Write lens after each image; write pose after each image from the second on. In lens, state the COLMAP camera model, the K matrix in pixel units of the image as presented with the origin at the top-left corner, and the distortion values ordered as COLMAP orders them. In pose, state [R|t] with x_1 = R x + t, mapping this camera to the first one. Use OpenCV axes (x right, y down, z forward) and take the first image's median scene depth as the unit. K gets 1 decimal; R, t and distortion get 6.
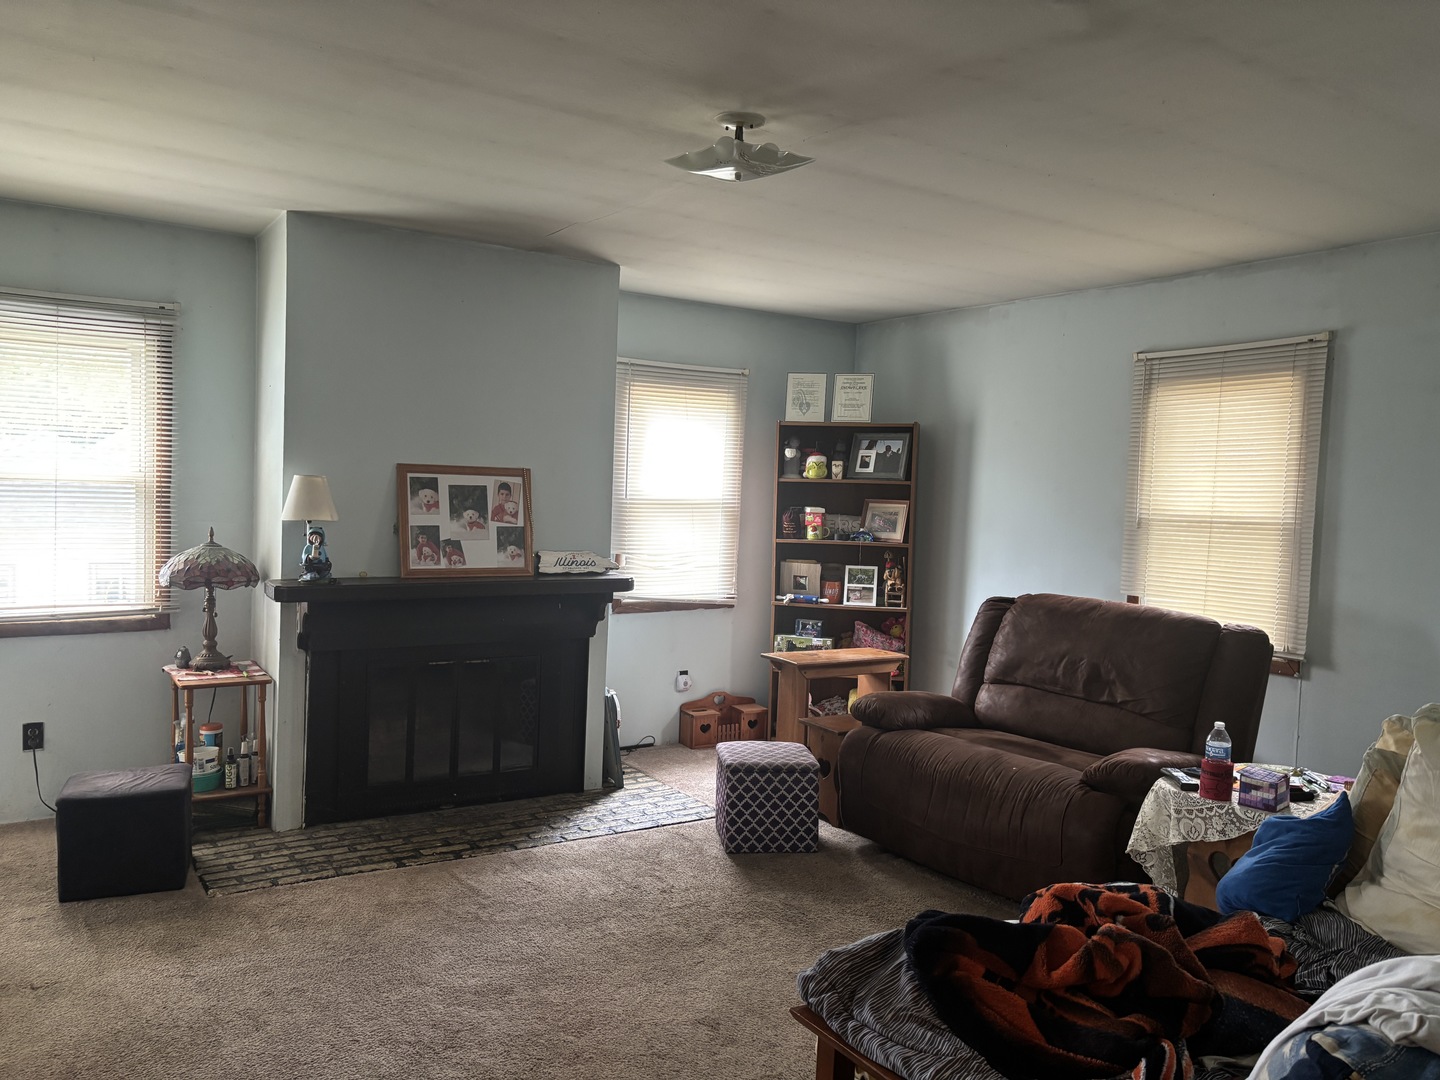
lens RADIAL K [[1078.6, 0, 720.0], [0, 1078.6, 540.0], [0, 0, 1]] dist [0.054800, -0.033251]
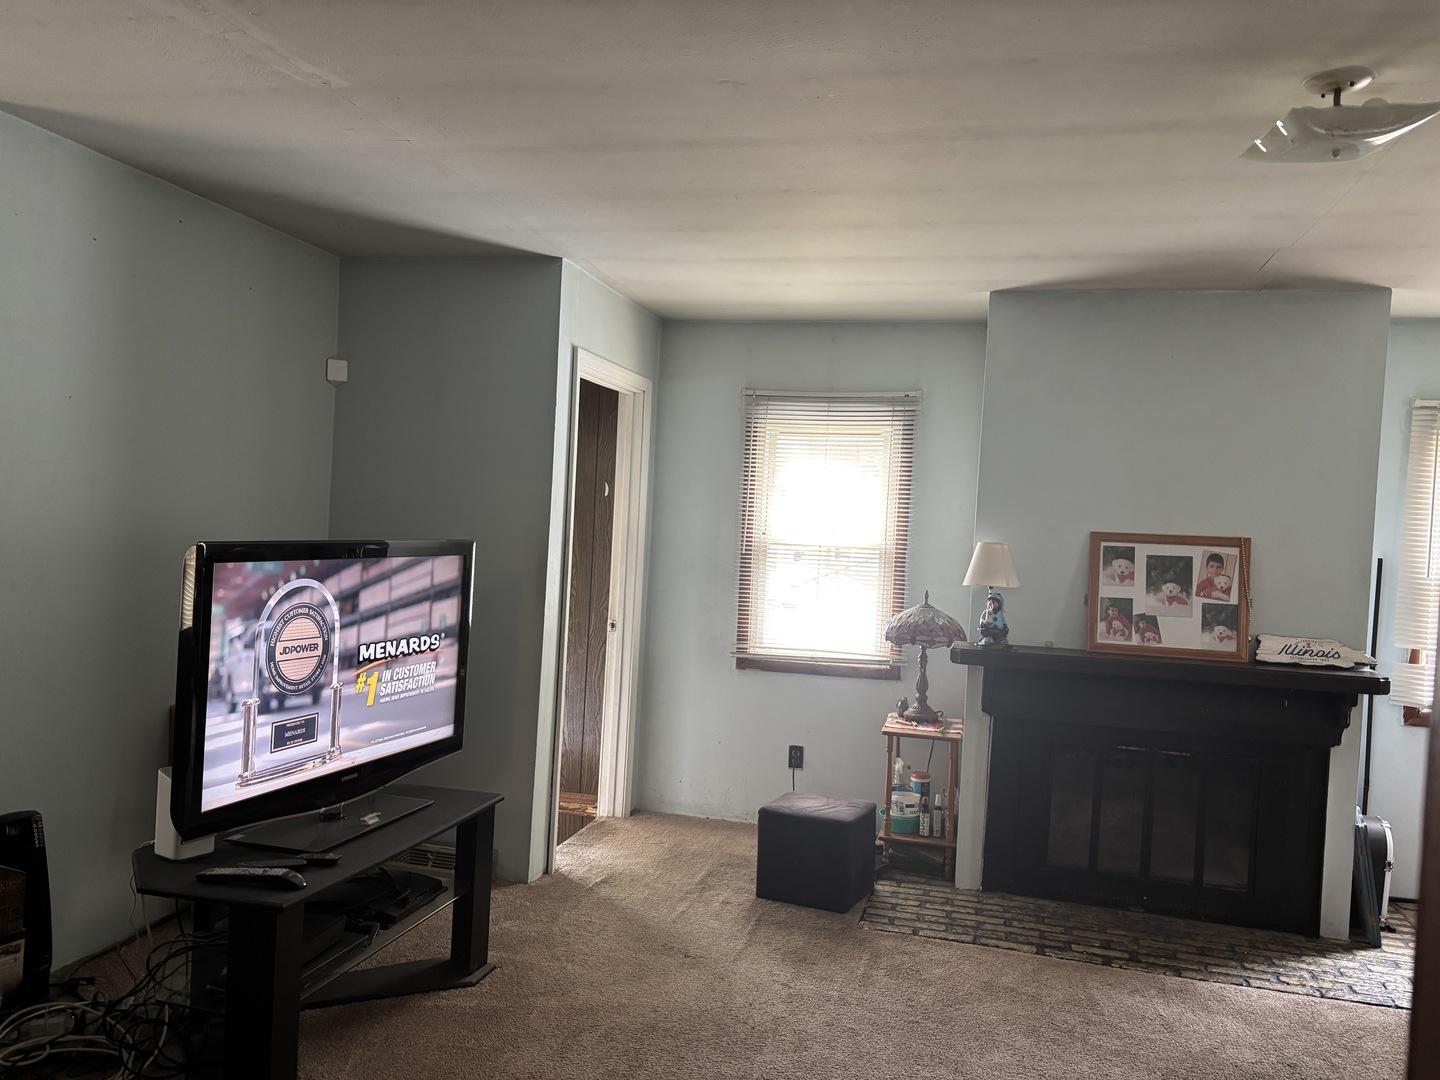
lens RADIAL K [[1078.6, 0, 720.0], [0, 1078.6, 540.0], [0, 0, 1]] dist [0.054800, -0.033251]
pose [[0.691032, 0.005340, -0.722804, 0.175454], [-0.058362, 0.997120, -0.048430, 0.002503], [0.720464, 0.075651, 0.689354, 0.103740]]
